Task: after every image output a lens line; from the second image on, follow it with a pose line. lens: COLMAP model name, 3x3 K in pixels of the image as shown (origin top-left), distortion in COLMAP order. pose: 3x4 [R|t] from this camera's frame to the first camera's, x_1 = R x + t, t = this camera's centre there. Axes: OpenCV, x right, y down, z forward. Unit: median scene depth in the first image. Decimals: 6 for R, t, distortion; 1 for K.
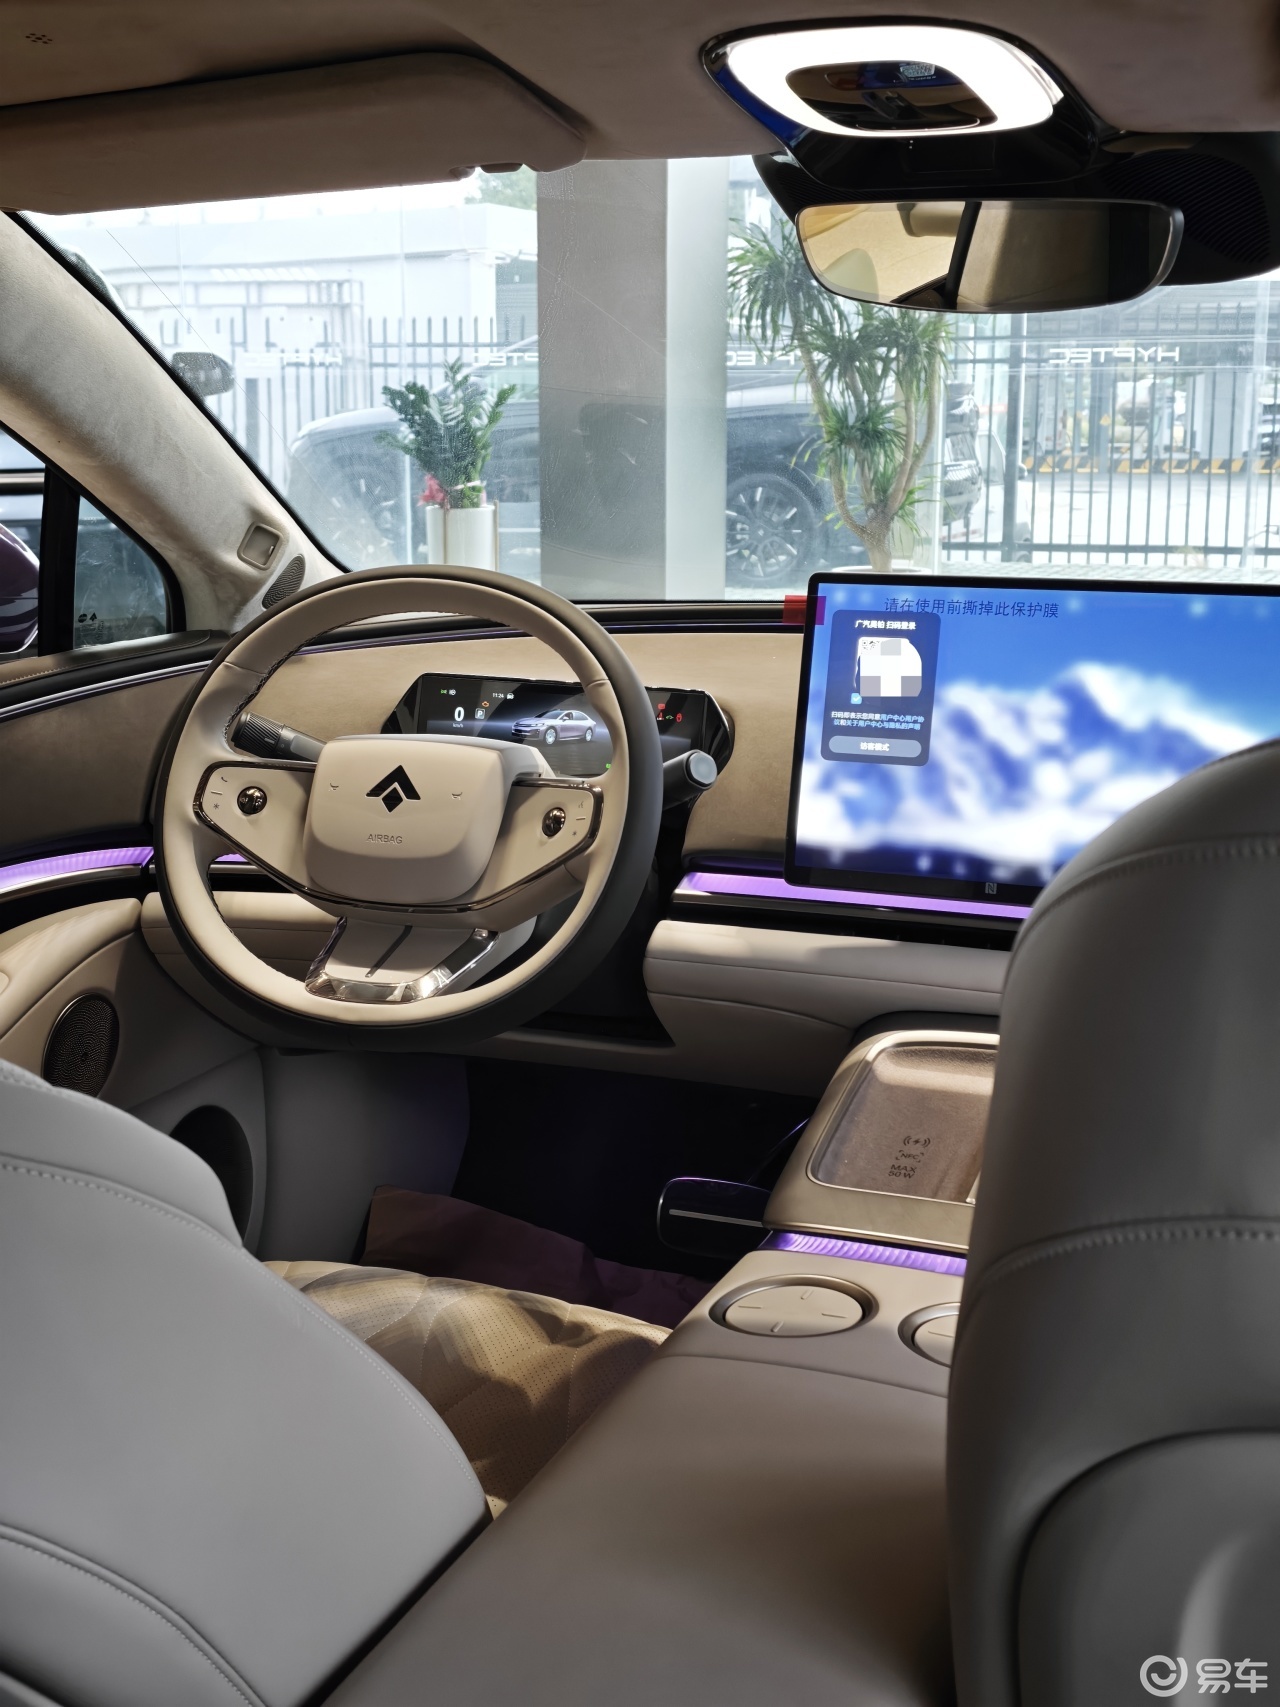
lens RADIAL K [[2299.2, 0, 644.3], [0, 2299.2, 855.7], [0, 0, 1]] dist [0.387455, 0.000000]
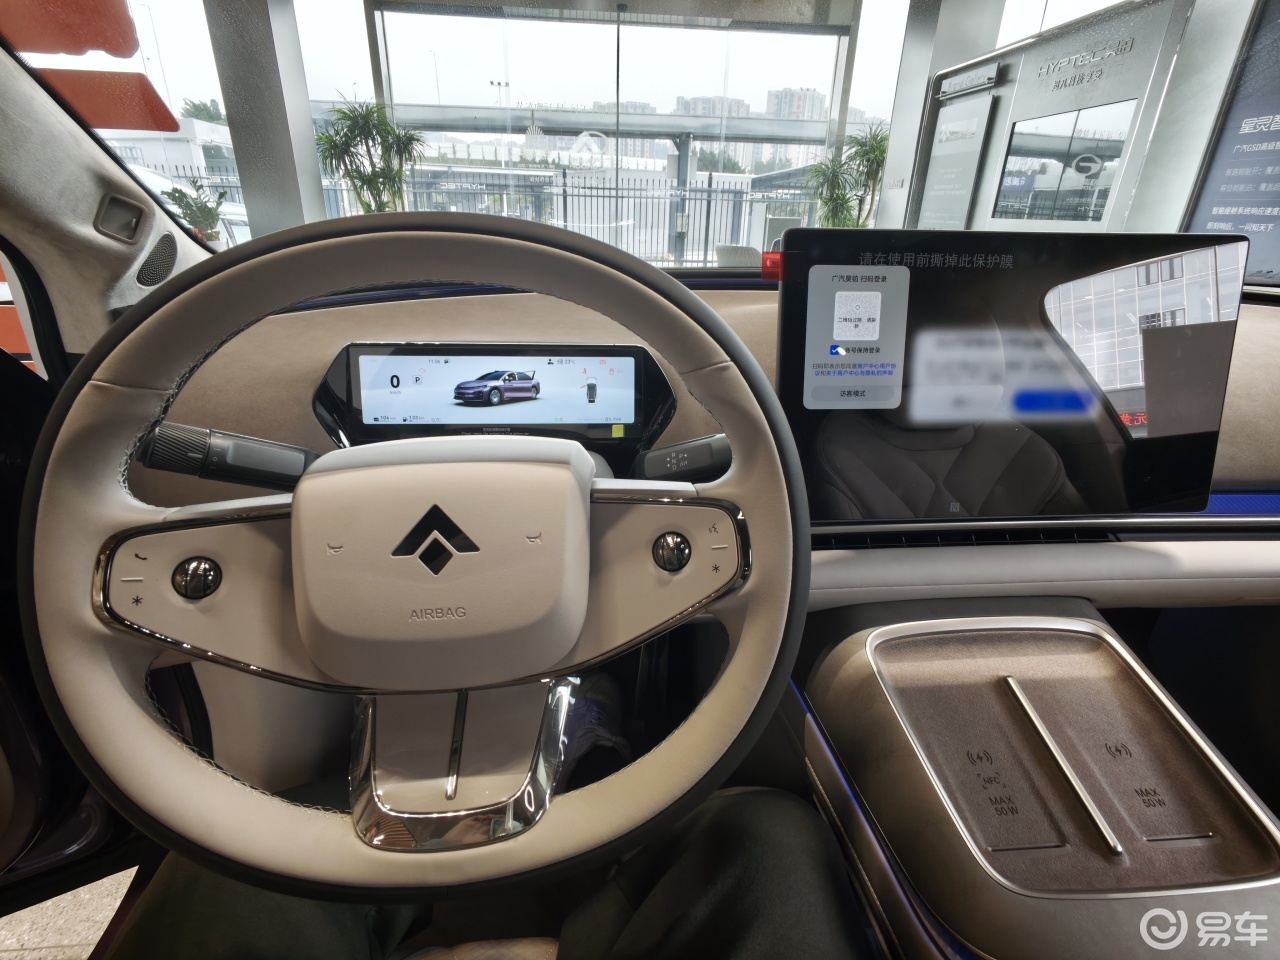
lens RADIAL K [[658.1, 0, 631.8], [0, 658.1, 470.2], [0, 0, 1]] dist [0.003248, 0.000677]
pose [[0.885406, -0.166264, 0.434064, -0.134626], [0.085229, 0.976076, 0.200027, -0.082227], [-0.456937, -0.140111, 0.878395, 0.776620]]
